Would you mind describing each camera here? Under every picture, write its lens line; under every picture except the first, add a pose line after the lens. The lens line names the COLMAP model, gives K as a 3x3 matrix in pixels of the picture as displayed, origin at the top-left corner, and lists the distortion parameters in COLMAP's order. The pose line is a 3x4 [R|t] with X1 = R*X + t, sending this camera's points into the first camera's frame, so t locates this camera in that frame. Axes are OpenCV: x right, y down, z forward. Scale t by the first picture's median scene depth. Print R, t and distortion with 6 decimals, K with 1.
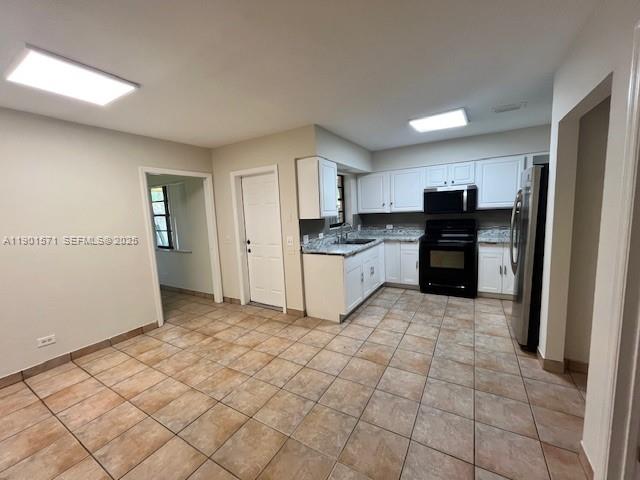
lens RADIAL K [[259.1, 0, 321.1], [0, 259.1, 239.4], [0, 0, 1]] dist [-0.001176, -0.000028]
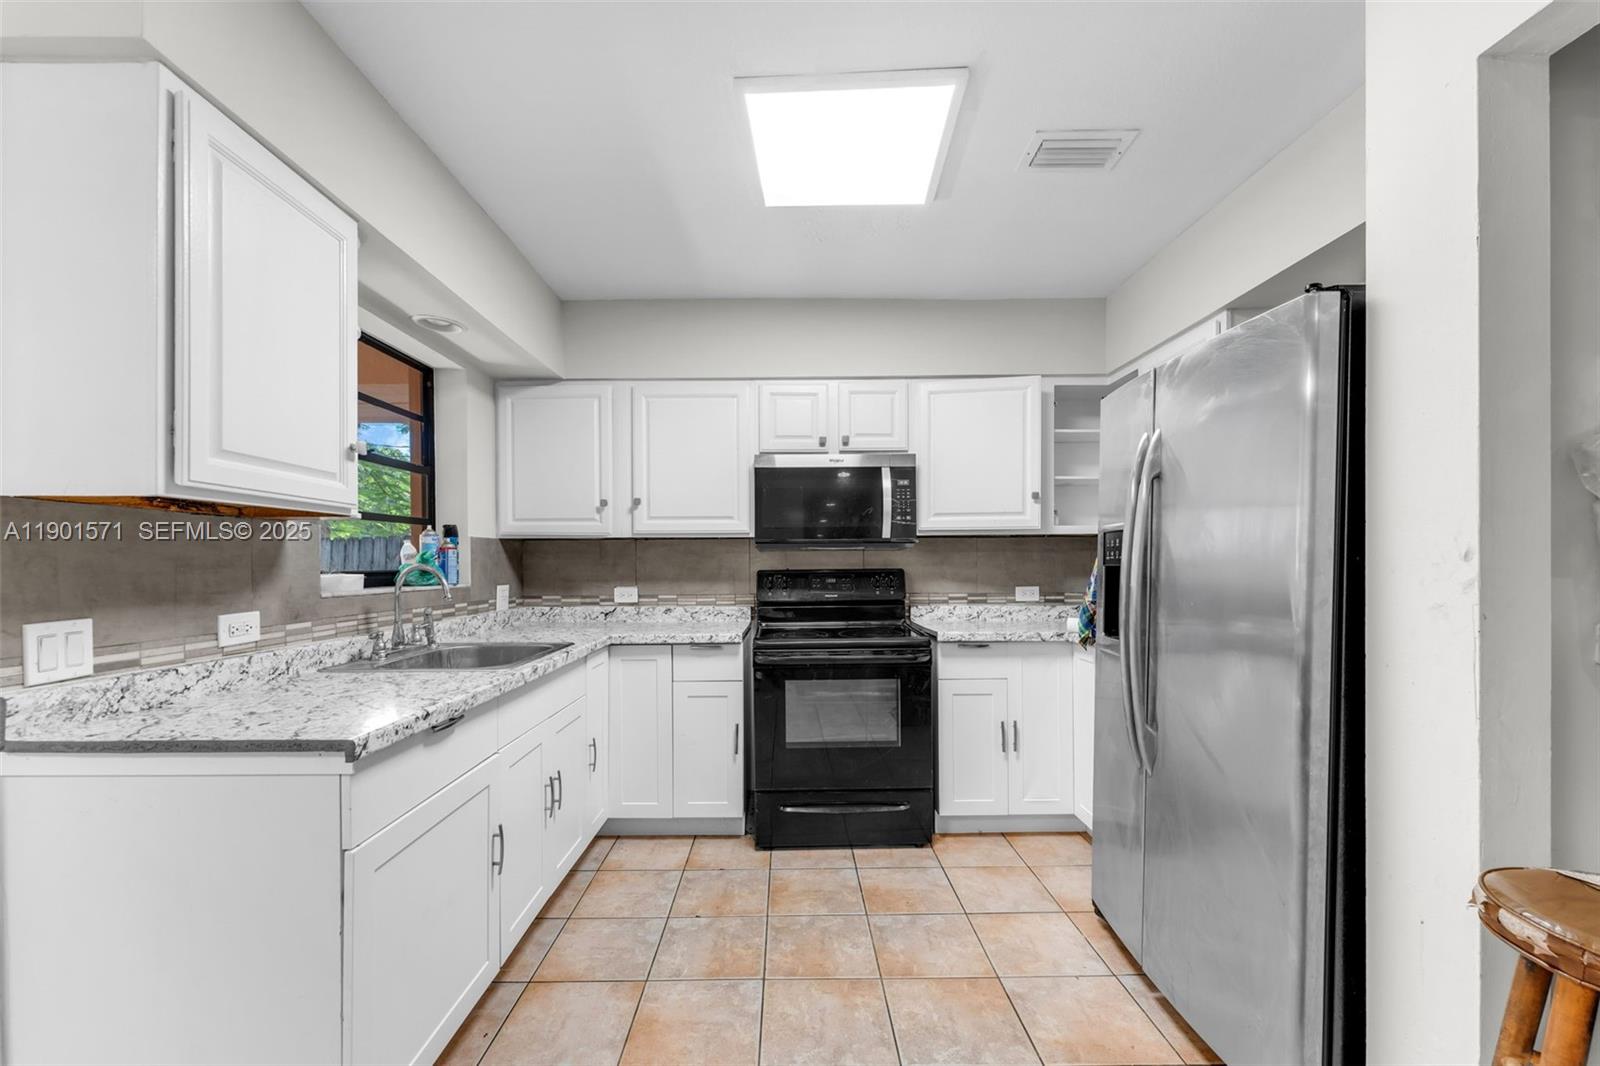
lens RADIAL K [[650.9, 0, 794.4], [0, 650.9, 565.6], [0, 0, 1]] dist [0.001847, 0.000133]
pose [[0.858307, 0.037819, 0.511741, 0.085043], [0.024628, 0.993095, -0.114699, 0.003743], [-0.512545, 0.111050, 0.851449, 0.415122]]
